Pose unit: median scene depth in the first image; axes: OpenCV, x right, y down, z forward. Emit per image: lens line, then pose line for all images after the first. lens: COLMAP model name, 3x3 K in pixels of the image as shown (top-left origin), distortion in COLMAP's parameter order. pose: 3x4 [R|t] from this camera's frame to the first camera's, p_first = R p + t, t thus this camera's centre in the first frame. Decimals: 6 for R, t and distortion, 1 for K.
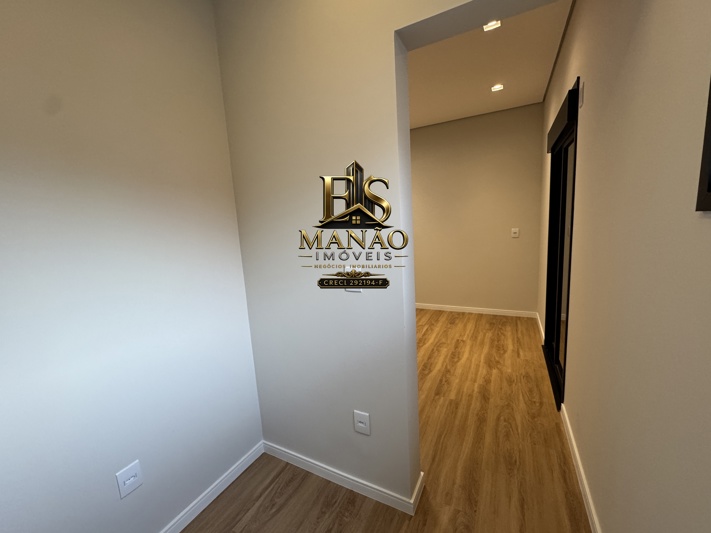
lens RADIAL K [[288.7, 0, 354.1], [0, 288.7, 268.1], [0, 0, 1]] dist [-0.000079, 0.000207]
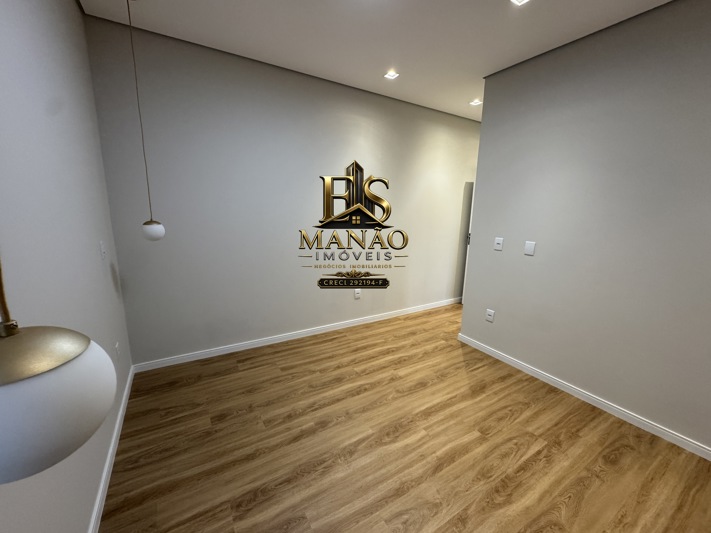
lens RADIAL K [[288.7, 0, 356.2], [0, 288.7, 269.1], [0, 0, 1]] dist [-0.000079, 0.000207]
pose [[0.858193, 0.183327, -0.479474, 0.288335], [-0.151374, 0.982898, 0.104871, -0.164210], [0.490500, -0.017419, 0.871267, 0.753033]]
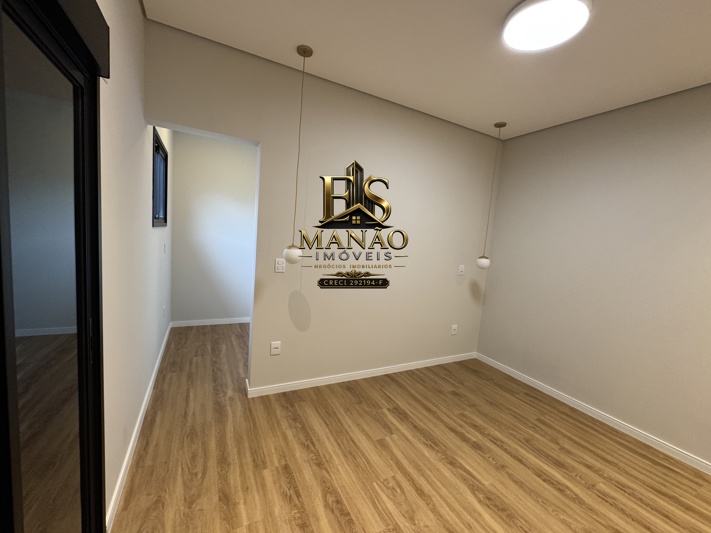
lens RADIAL K [[288.7, 0, 356.5], [0, 288.7, 263.9], [0, 0, 1]] dist [-0.000079, 0.000207]
pose [[-0.563595, 0.092217, -0.820888, 0.820570], [-0.172948, 0.958552, 0.226422, -0.305230], [0.807744, 0.269582, -0.524286, 1.518186]]
